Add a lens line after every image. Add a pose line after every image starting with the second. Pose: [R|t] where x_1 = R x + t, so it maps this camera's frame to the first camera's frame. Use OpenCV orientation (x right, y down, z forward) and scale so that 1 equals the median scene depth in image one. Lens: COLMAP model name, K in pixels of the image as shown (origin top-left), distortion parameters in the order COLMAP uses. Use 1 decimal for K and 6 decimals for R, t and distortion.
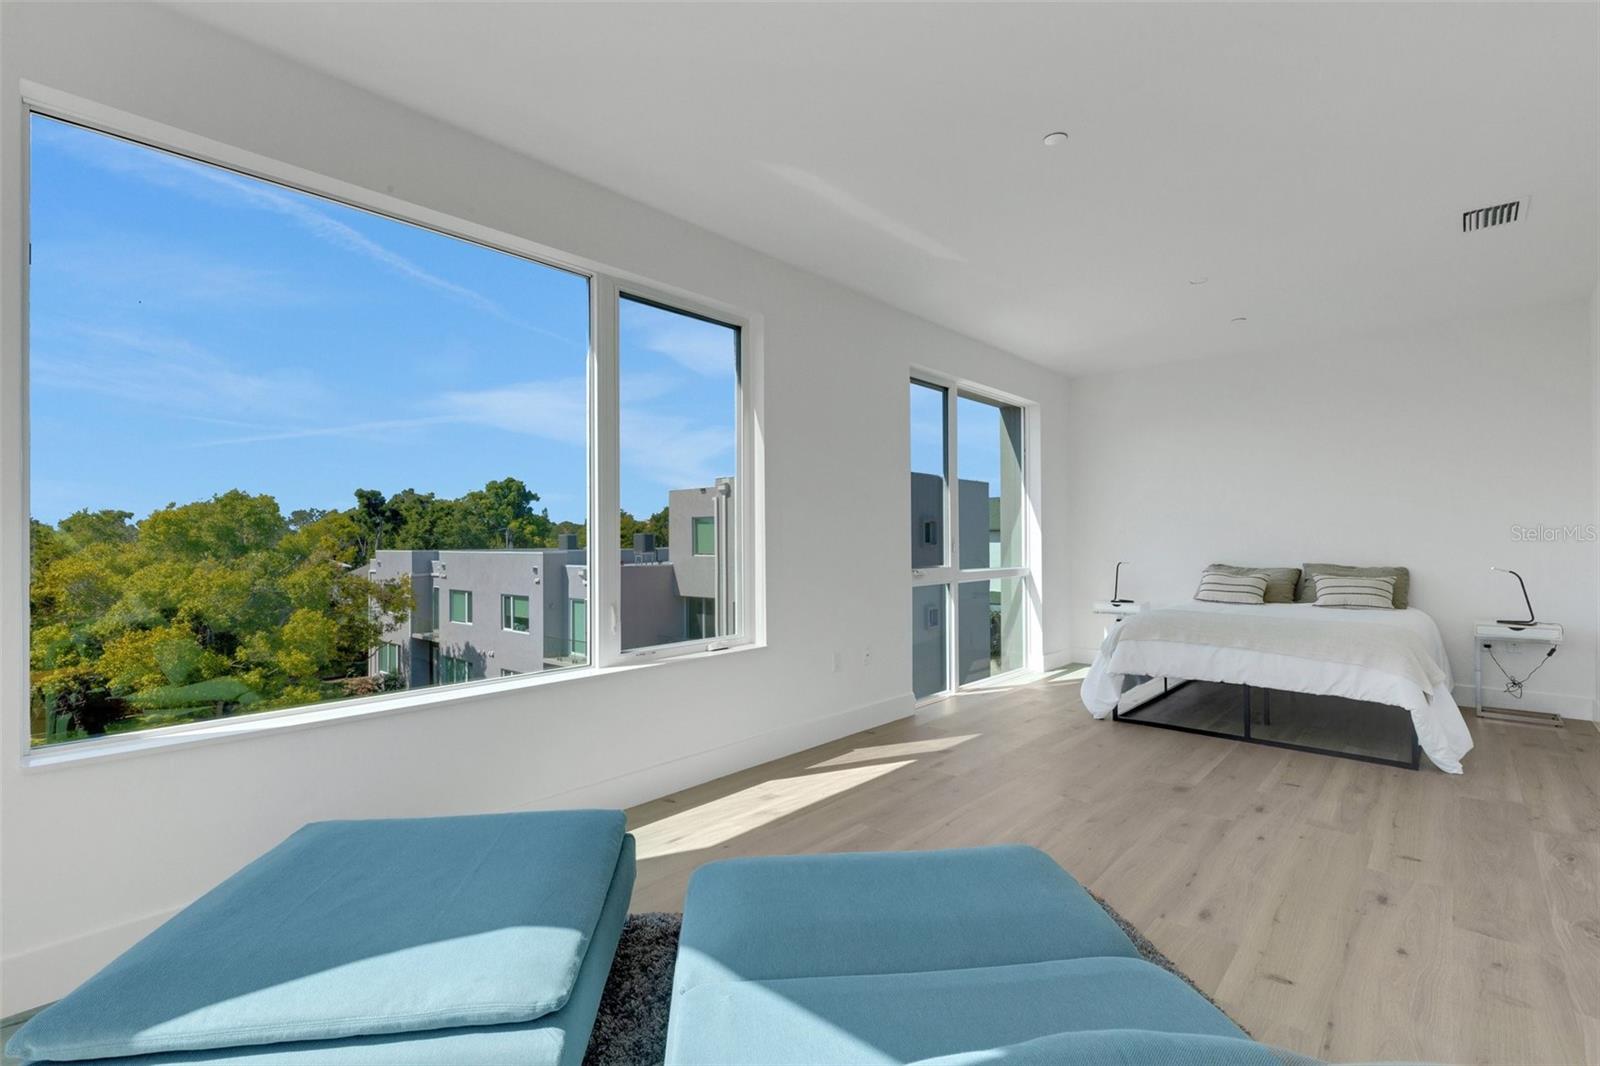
lens RADIAL K [[733.1, 0, 805.1], [0, 733.1, 533.1], [0, 0, 1]] dist [0.007877, -0.000865]
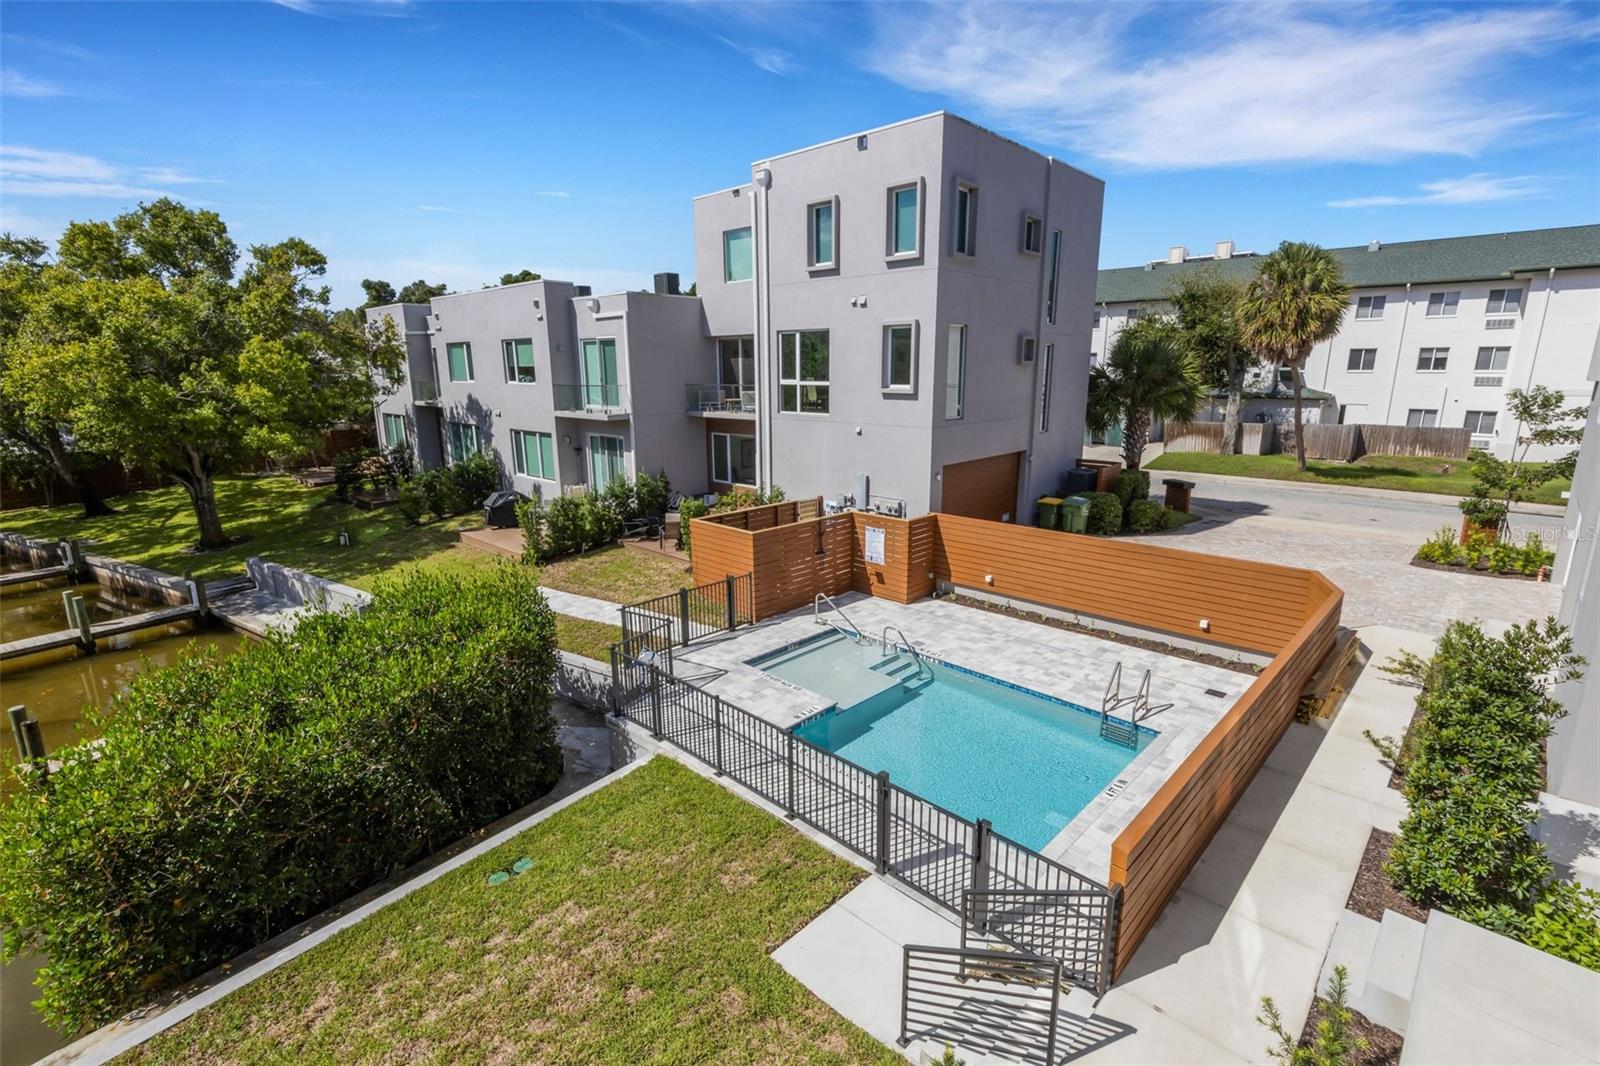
lens RADIAL K [[731.8, 0, 800.3], [0, 731.8, 525.5], [0, 0, 1]] dist [0.003440, 0.000453]
pose [[0.998692, 0.005469, -0.050845, -0.027689], [0.005855, 0.975499, 0.219927, 0.114856], [0.050802, -0.219937, 0.974190, 0.157851]]
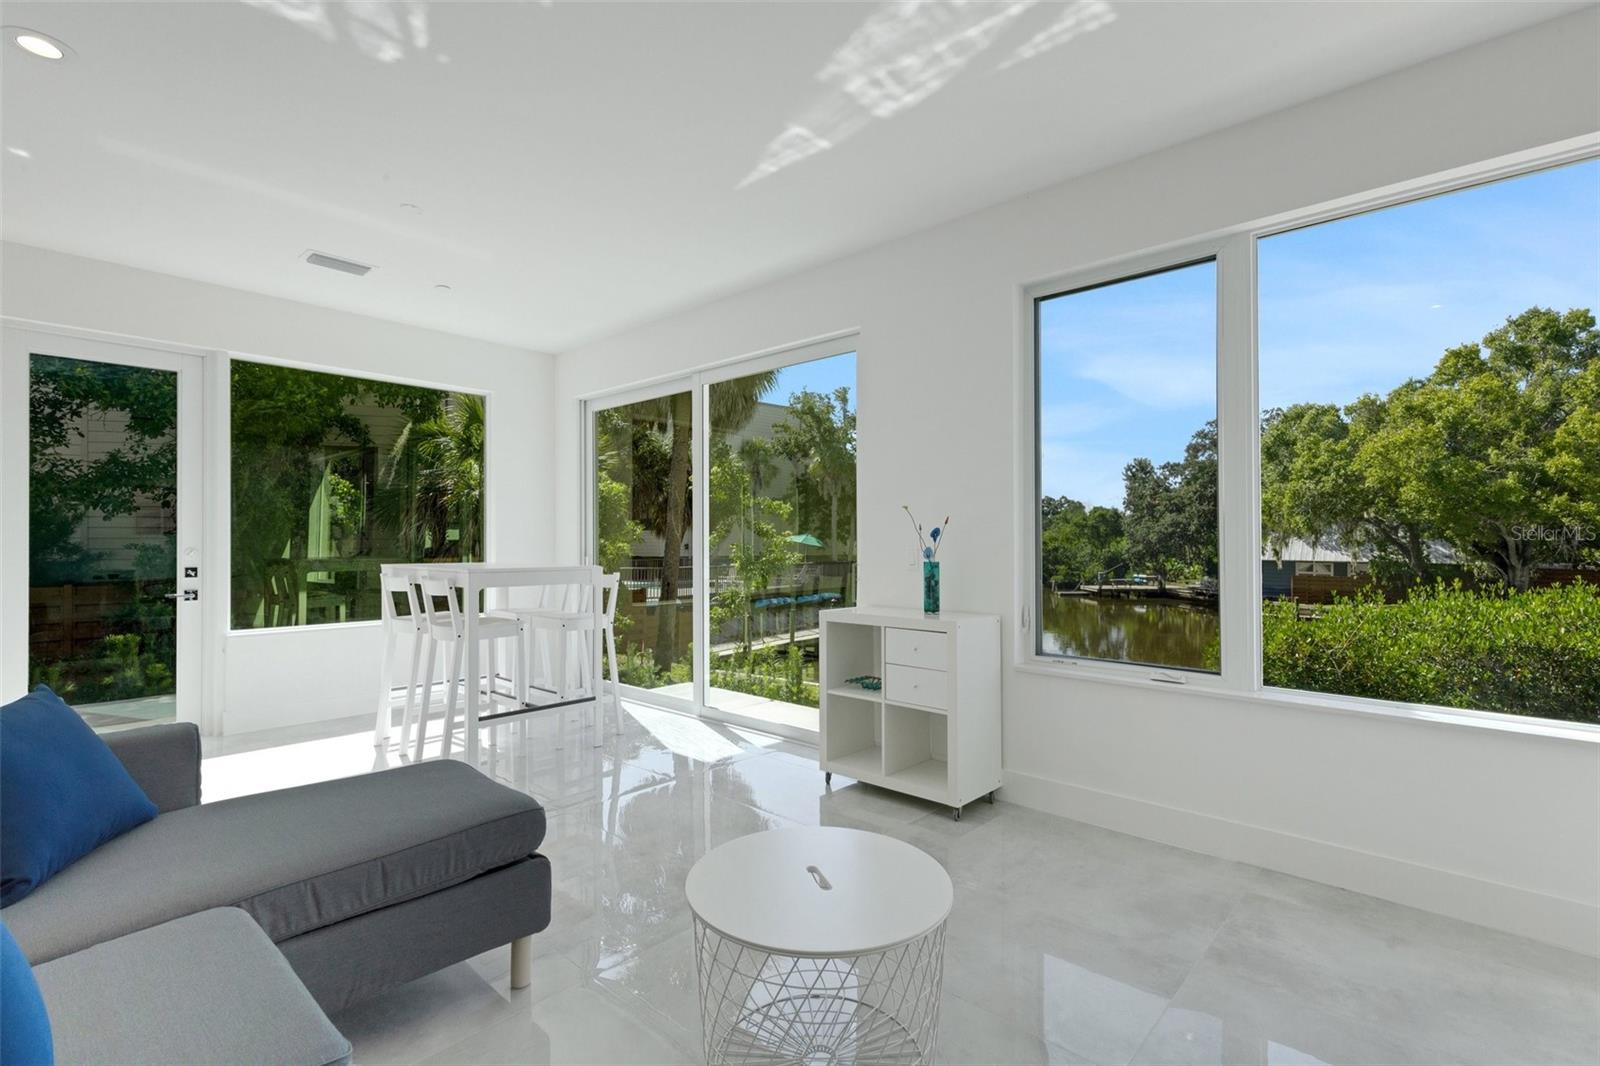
lens RADIAL K [[733.1, 0, 808.7], [0, 733.1, 549.3], [0, 0, 1]] dist [0.007877, -0.000865]
pose [[-0.019427, 0.005647, -0.999795, 0.138304], [-0.005018, 0.999971, 0.005745, 0.224943], [0.999799, 0.005129, -0.019398, 0.131472]]
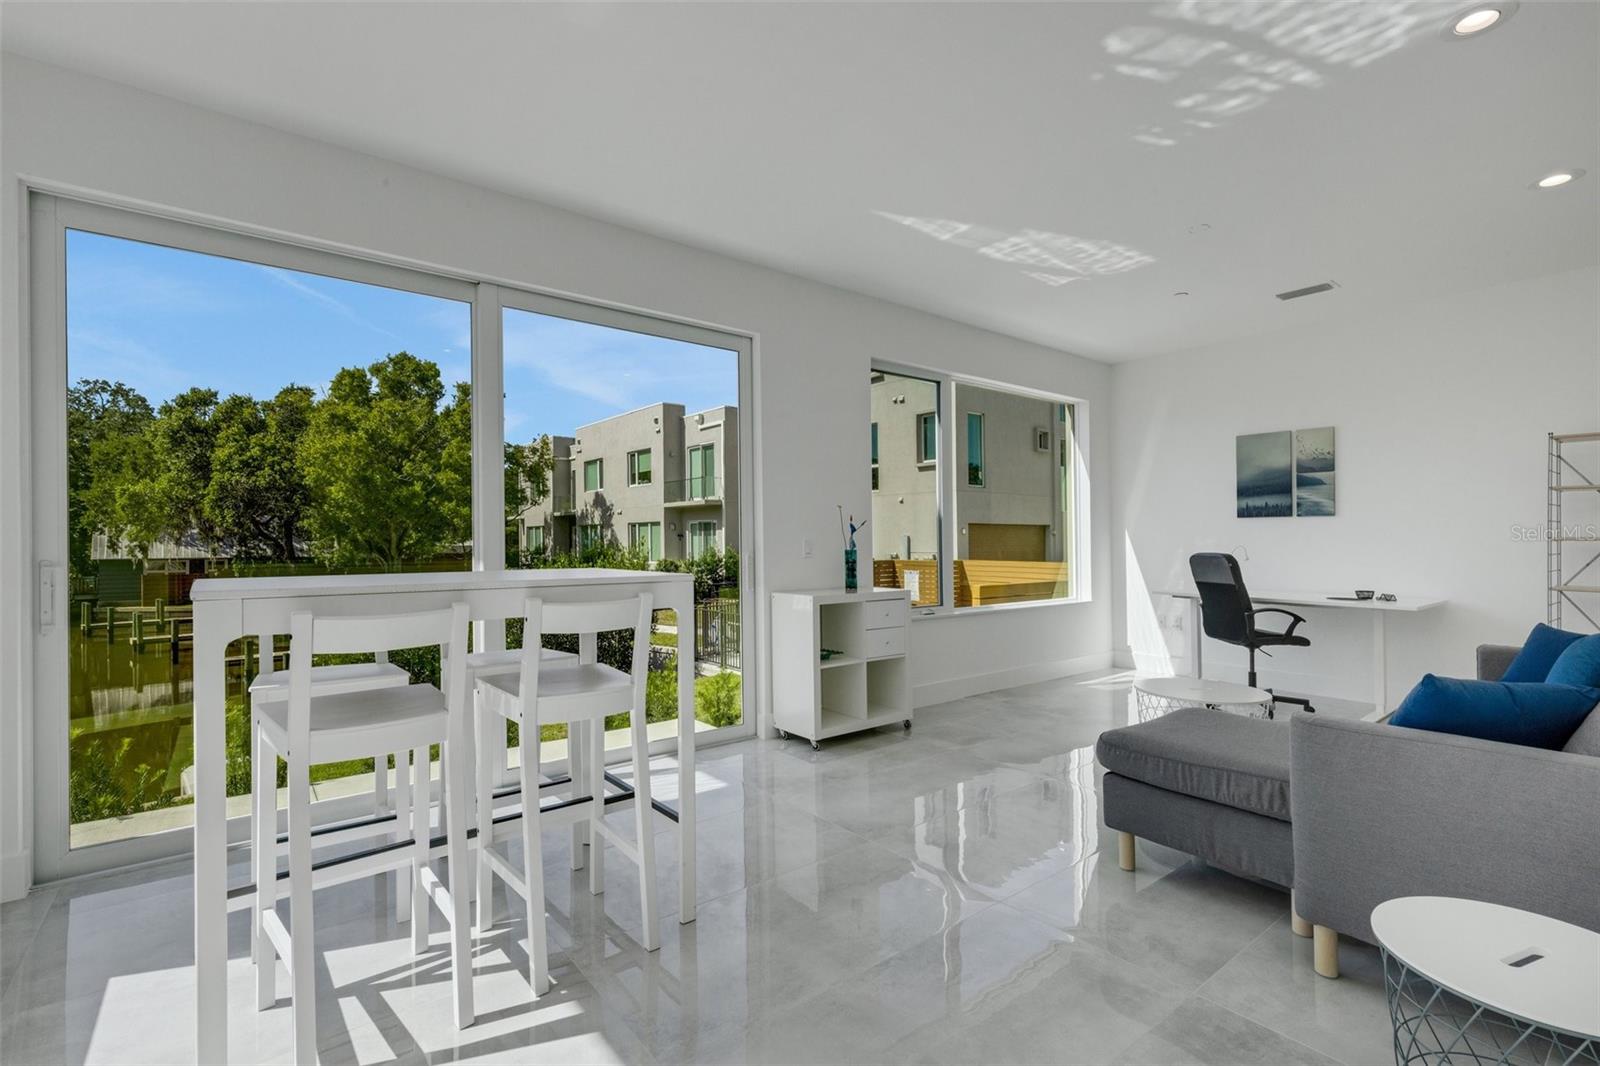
lens RADIAL K [[733.1, 0, 809.4], [0, 733.1, 540.1], [0, 0, 1]] dist [0.007877, -0.000865]
pose [[0.985165, -0.006966, -0.171467, 0.032874], [0.007145, 0.999974, 0.000430, 0.225683], [0.171460, -0.001649, 0.985190, -0.010230]]
